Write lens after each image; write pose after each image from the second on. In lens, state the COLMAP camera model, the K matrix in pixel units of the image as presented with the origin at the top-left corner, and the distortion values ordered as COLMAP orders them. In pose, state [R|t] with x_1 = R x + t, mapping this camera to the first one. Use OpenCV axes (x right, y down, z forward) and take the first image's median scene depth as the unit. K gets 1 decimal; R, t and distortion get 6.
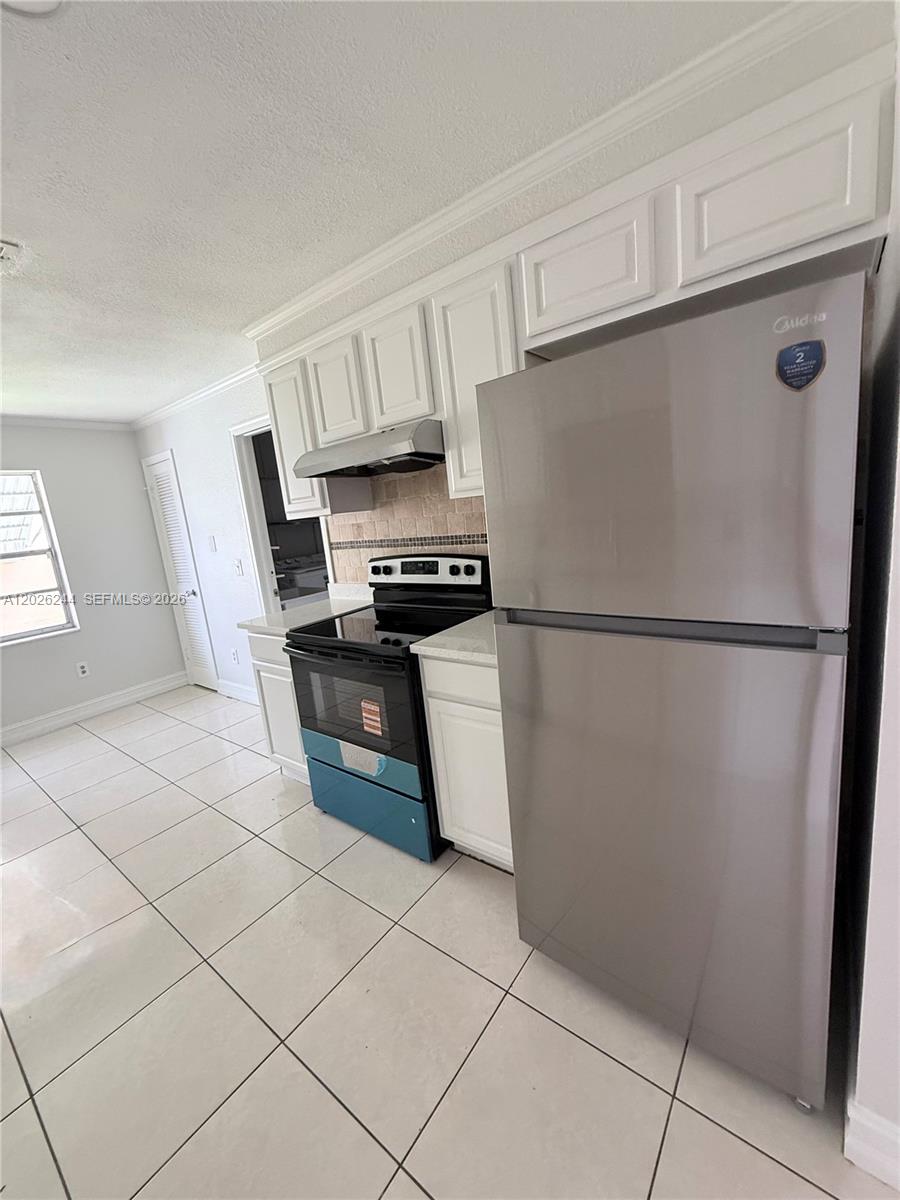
lens RADIAL K [[481.2, 0, 451.6], [0, 481.2, 596.1], [0, 0, 1]] dist [-0.000381, 0.000843]
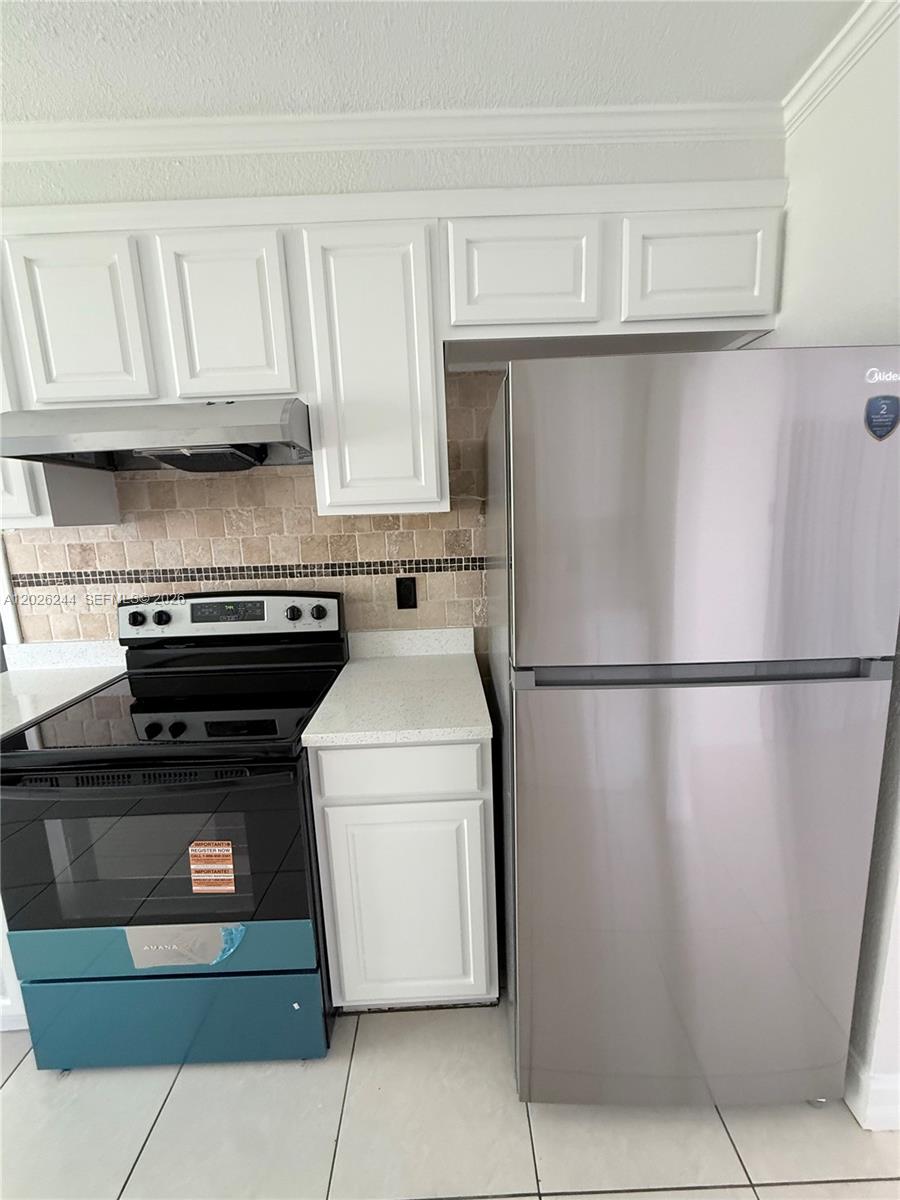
lens RADIAL K [[481.2, 0, 451.5], [0, 481.2, 595.6], [0, 0, 1]] dist [-0.000381, 0.000843]
pose [[0.784063, -0.030734, 0.619920, -0.267530], [0.066749, 0.997156, -0.034987, -0.040596], [-0.617082, 0.068811, 0.783884, 0.294024]]
